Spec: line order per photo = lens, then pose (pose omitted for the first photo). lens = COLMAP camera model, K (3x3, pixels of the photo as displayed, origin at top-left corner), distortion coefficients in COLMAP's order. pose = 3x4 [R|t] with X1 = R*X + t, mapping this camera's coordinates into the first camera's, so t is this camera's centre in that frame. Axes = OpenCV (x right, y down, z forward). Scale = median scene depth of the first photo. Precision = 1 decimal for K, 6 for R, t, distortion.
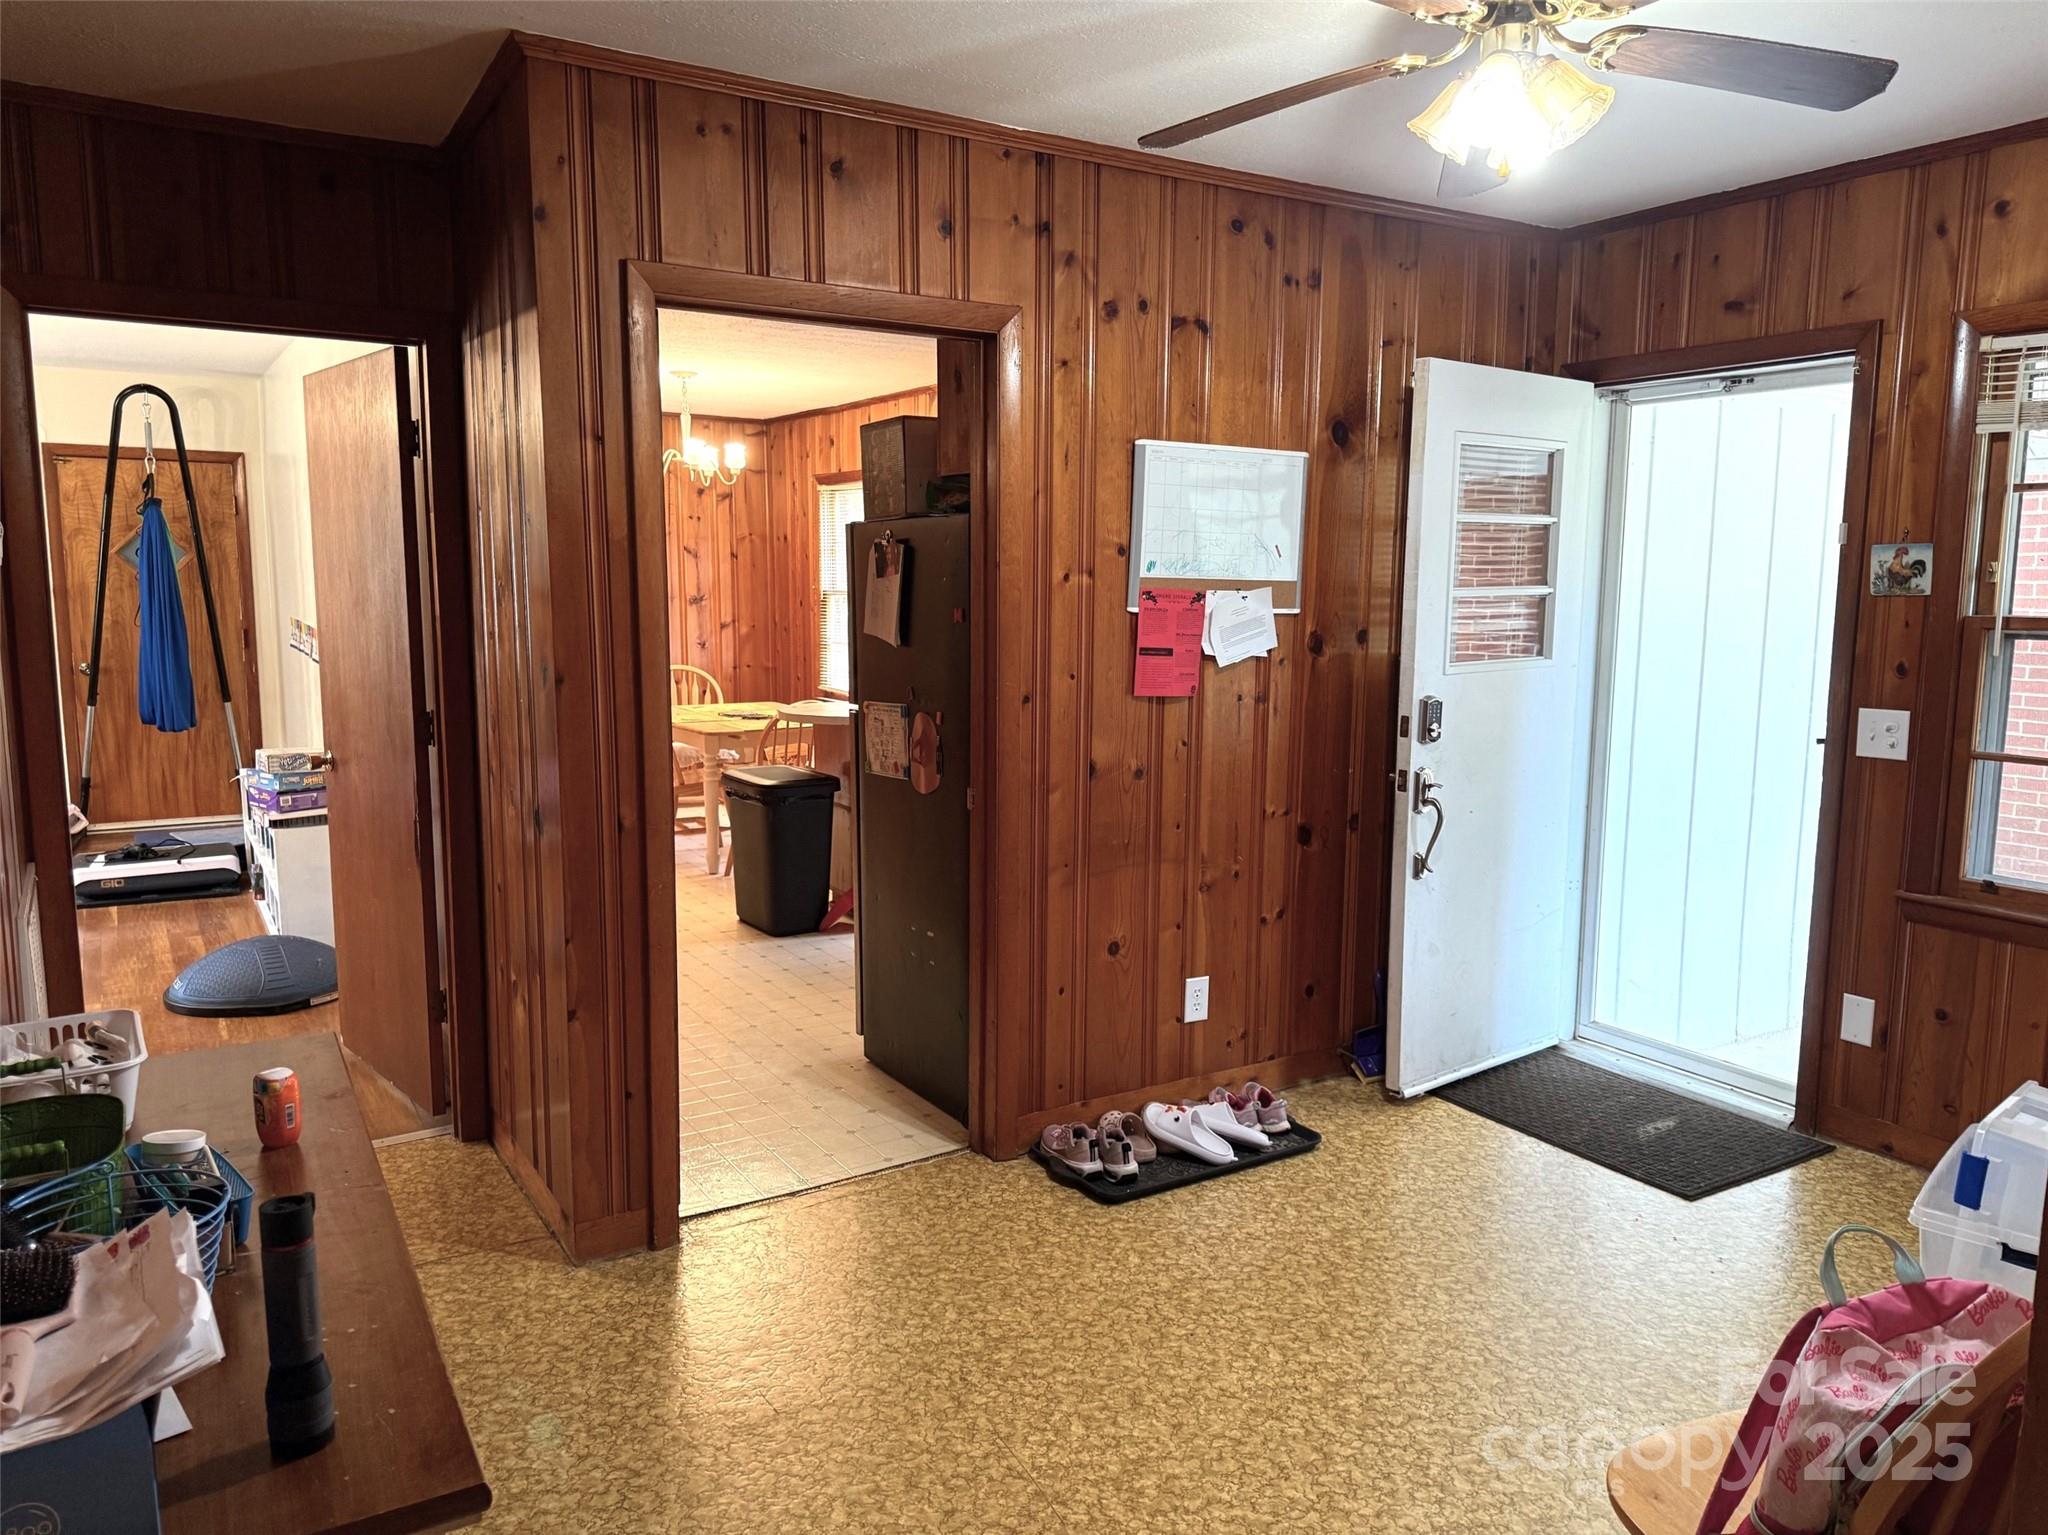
lens RADIAL K [[1455.4, 0, 1033.3], [0, 1455.4, 768.9], [0, 0, 1]] dist [0.001850, 0.001103]
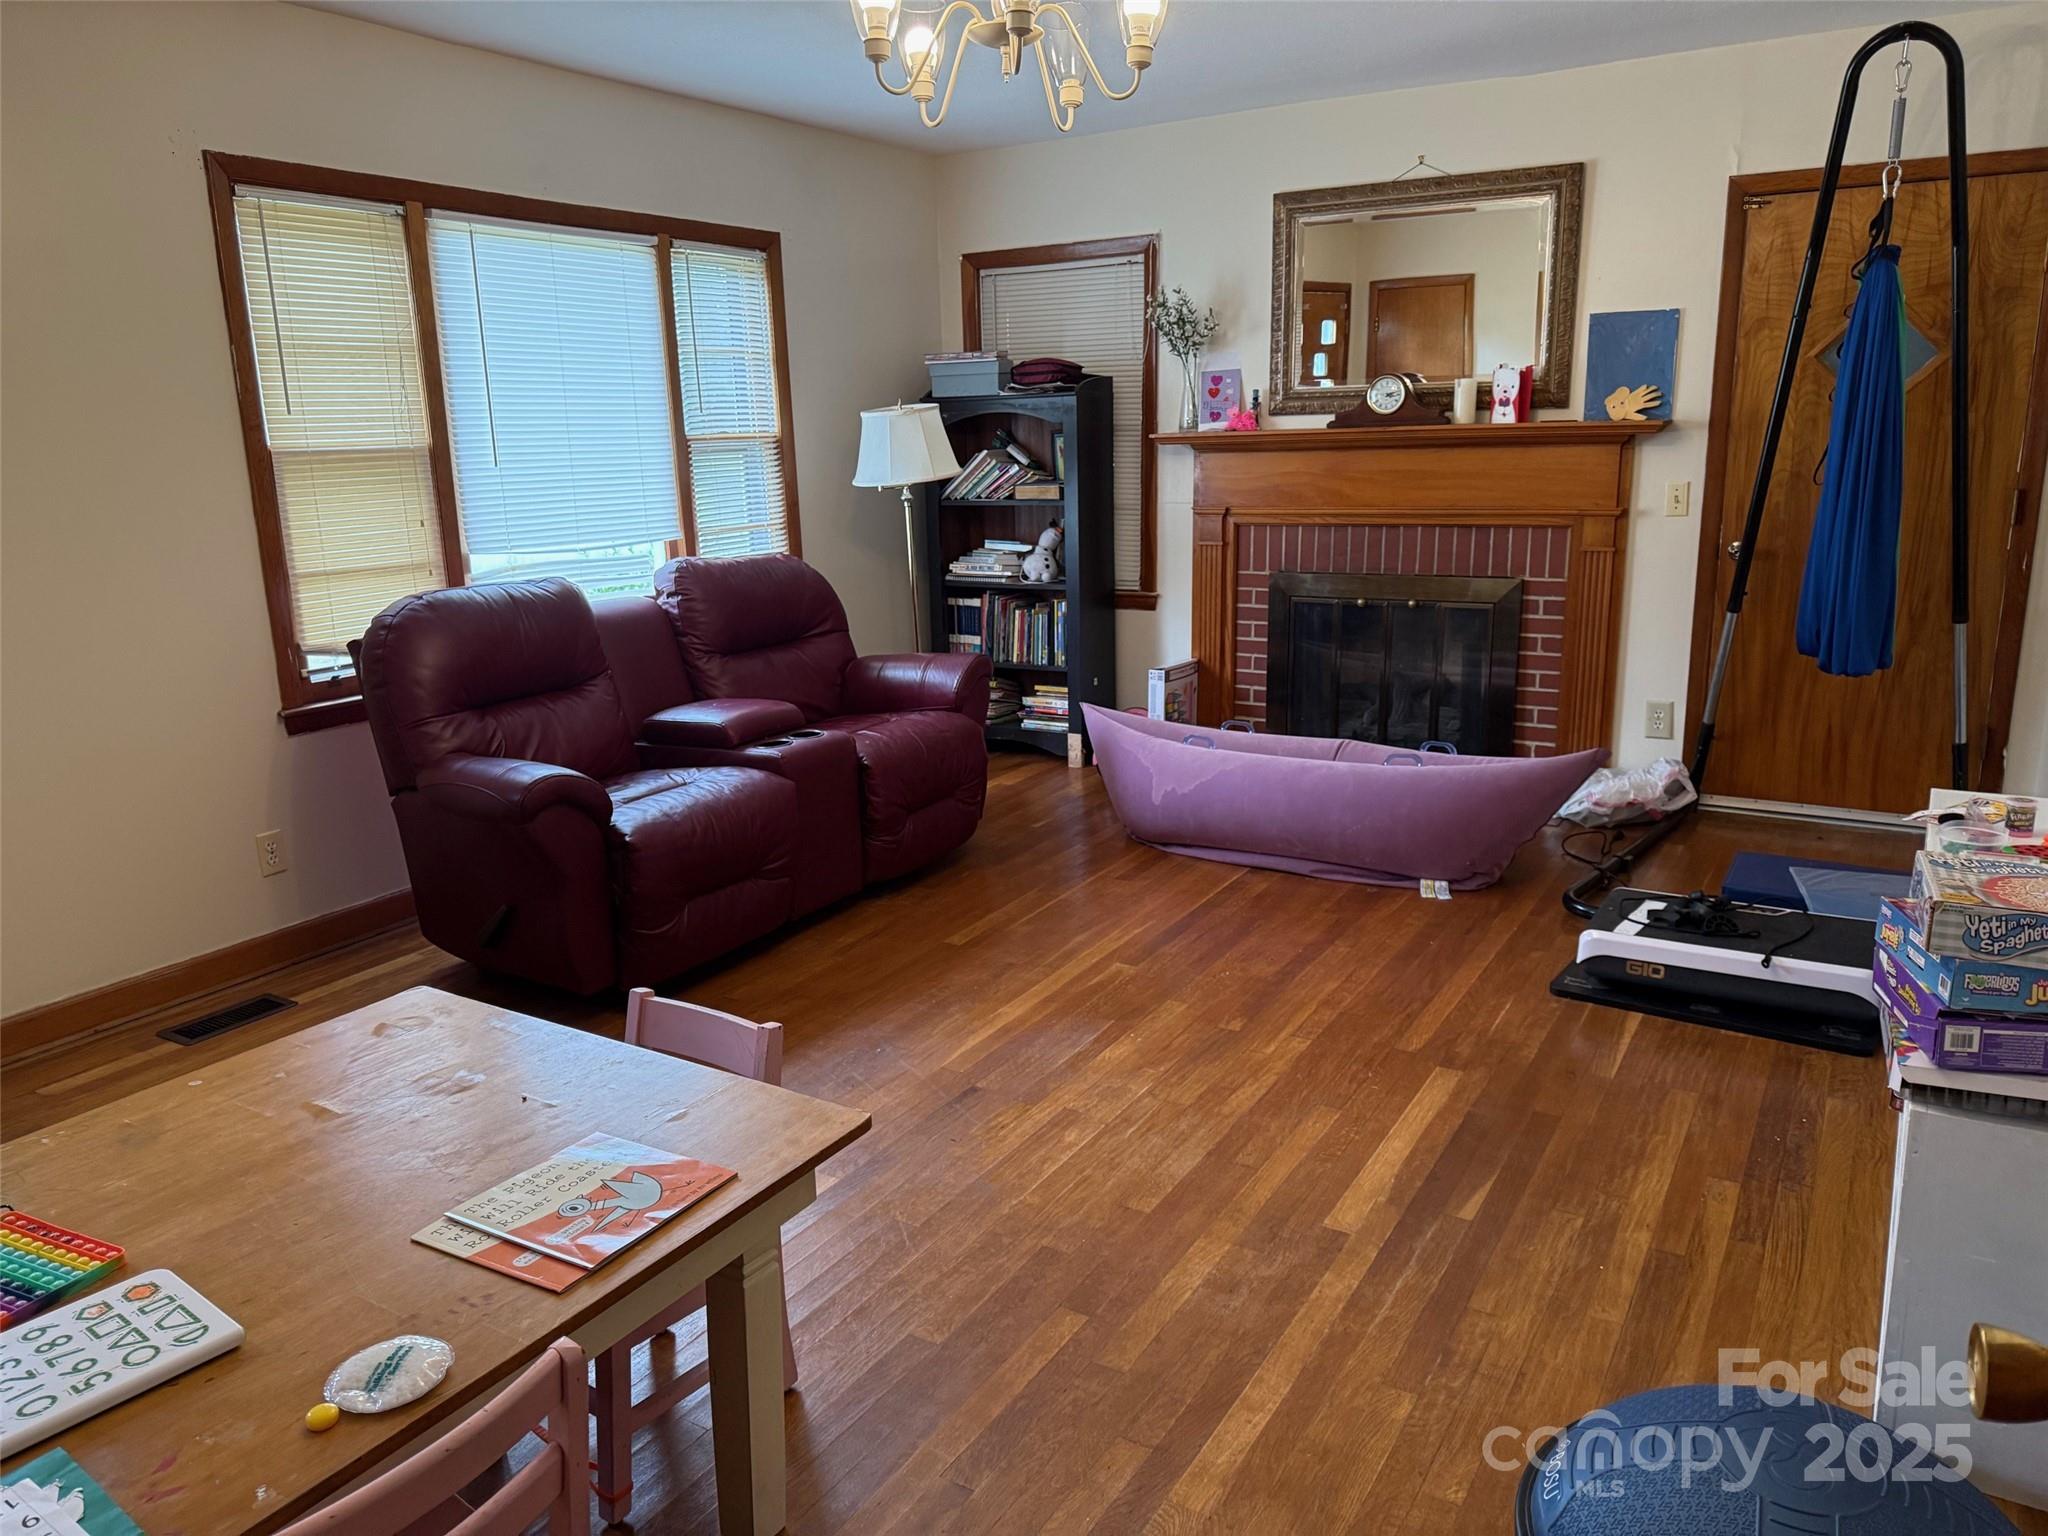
lens RADIAL K [[1455.4, 0, 1019.8], [0, 1455.4, 769.9], [0, 0, 1]] dist [0.001850, 0.001103]
pose [[0.442329, 0.187400, -0.877055, -0.221366], [-0.090676, 0.982259, 0.164148, -0.051070], [0.892257, 0.006920, 0.451475, 0.443425]]
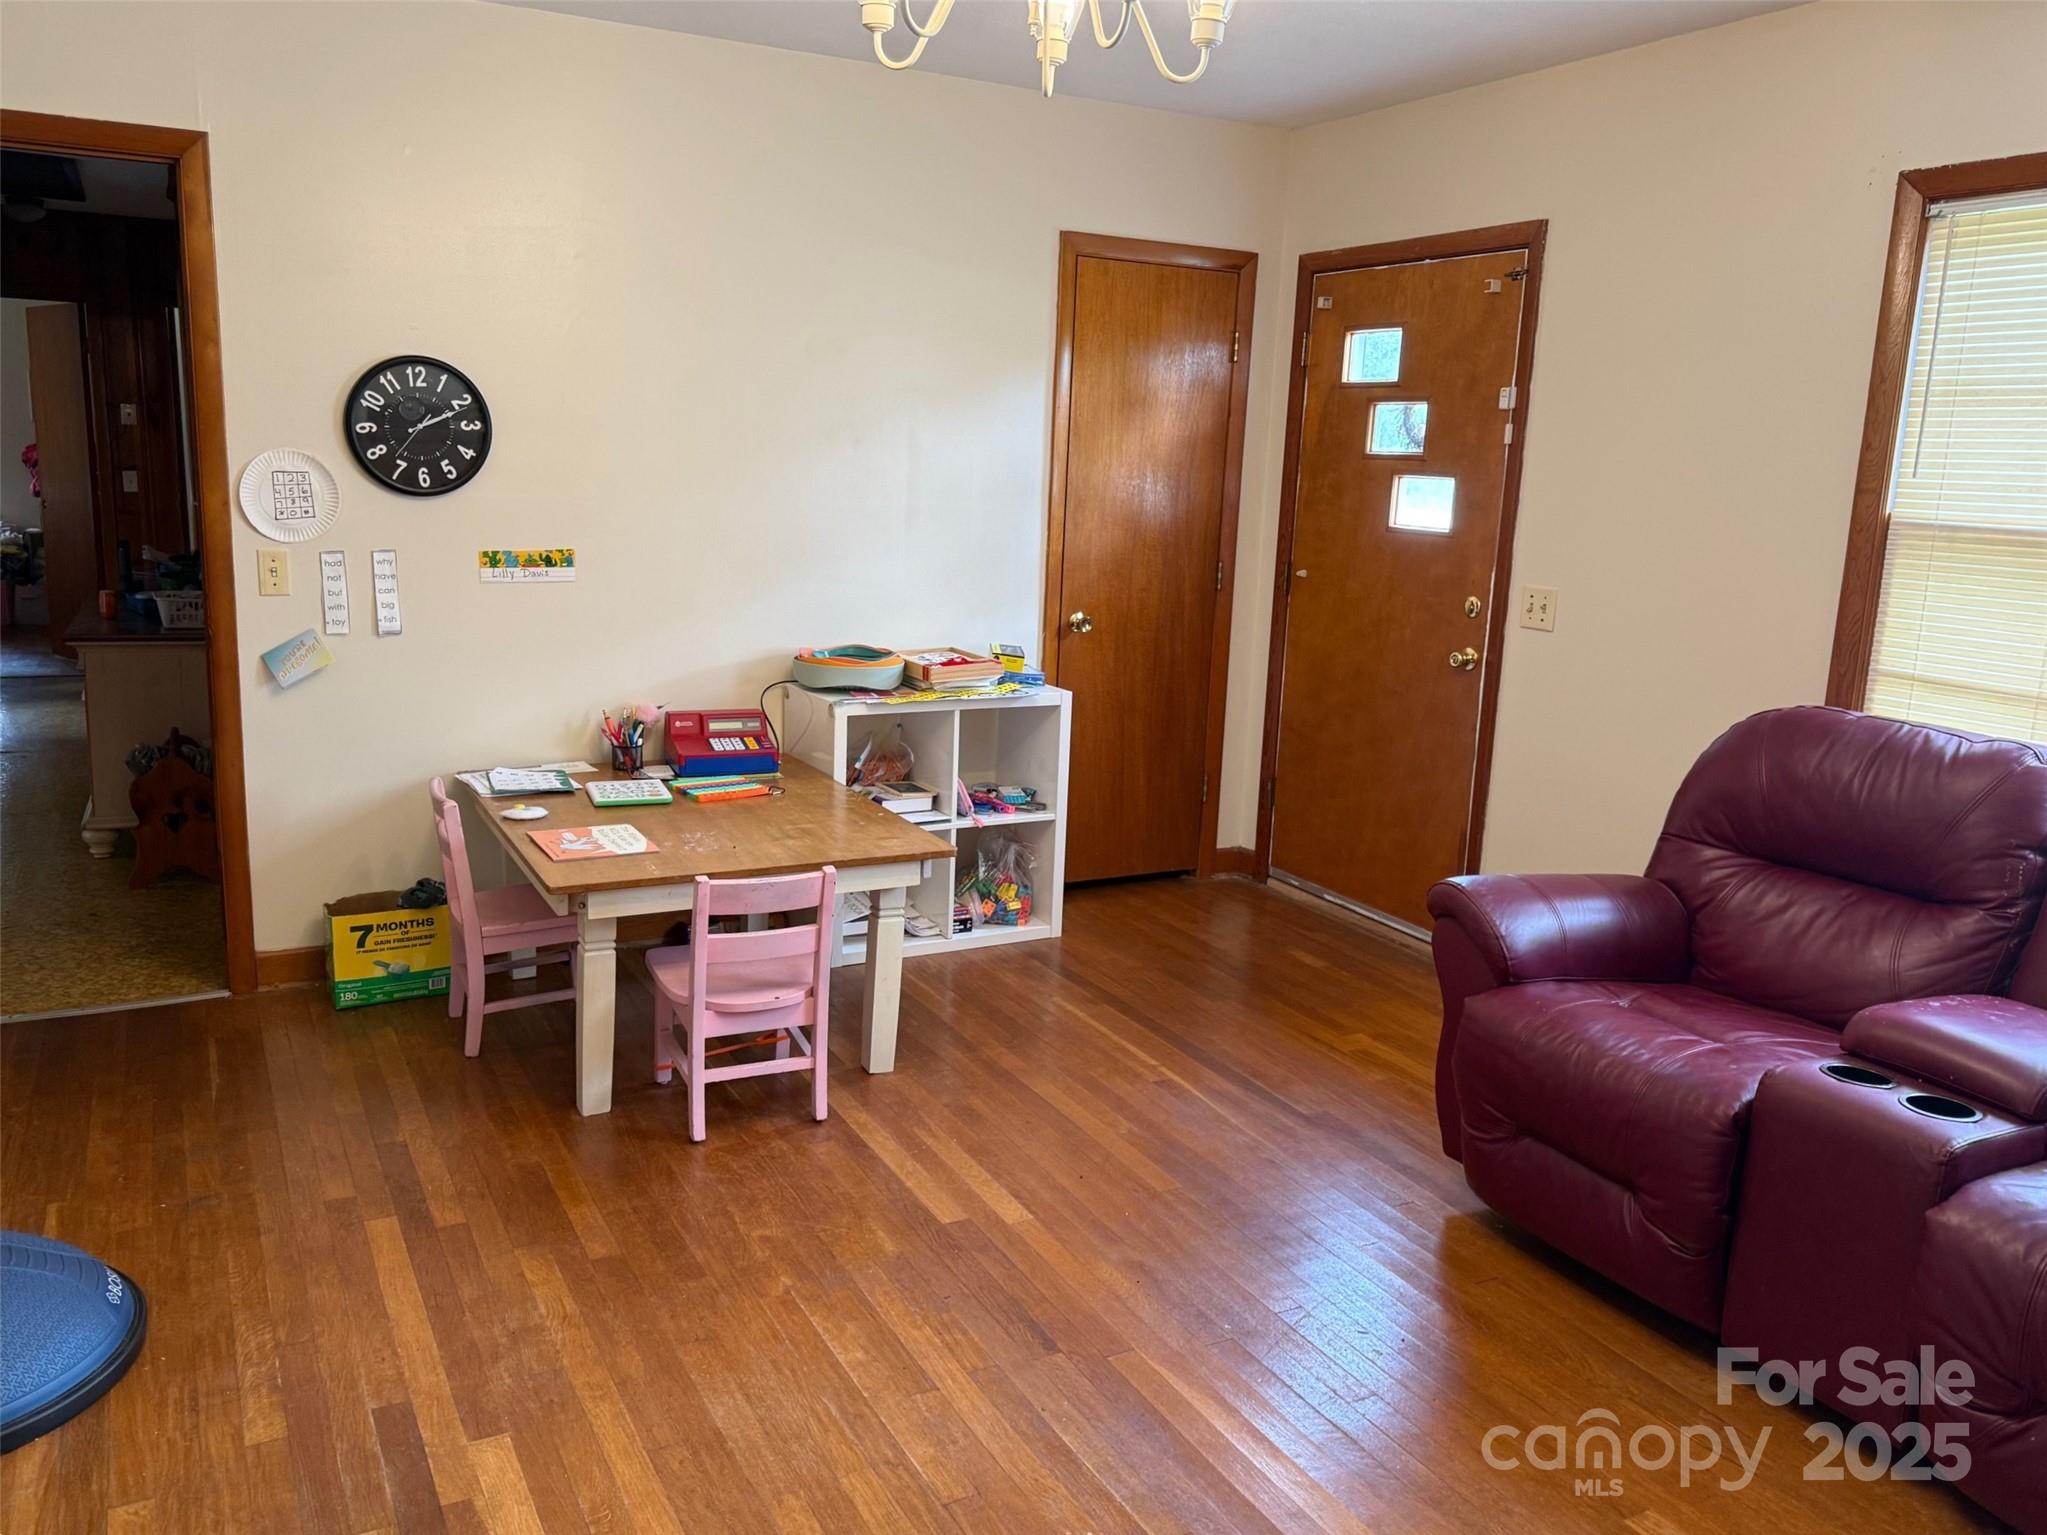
lens RADIAL K [[1583.7, 0, 1030.0], [0, 1583.7, 750.4], [0, 0, 1]] dist [0.012897, 0.001097]
pose [[-0.996486, -0.062651, 0.055600, -0.497340], [-0.040851, 0.942959, 0.330394, -0.112388], [-0.073128, 0.326961, -0.942204, 0.797598]]
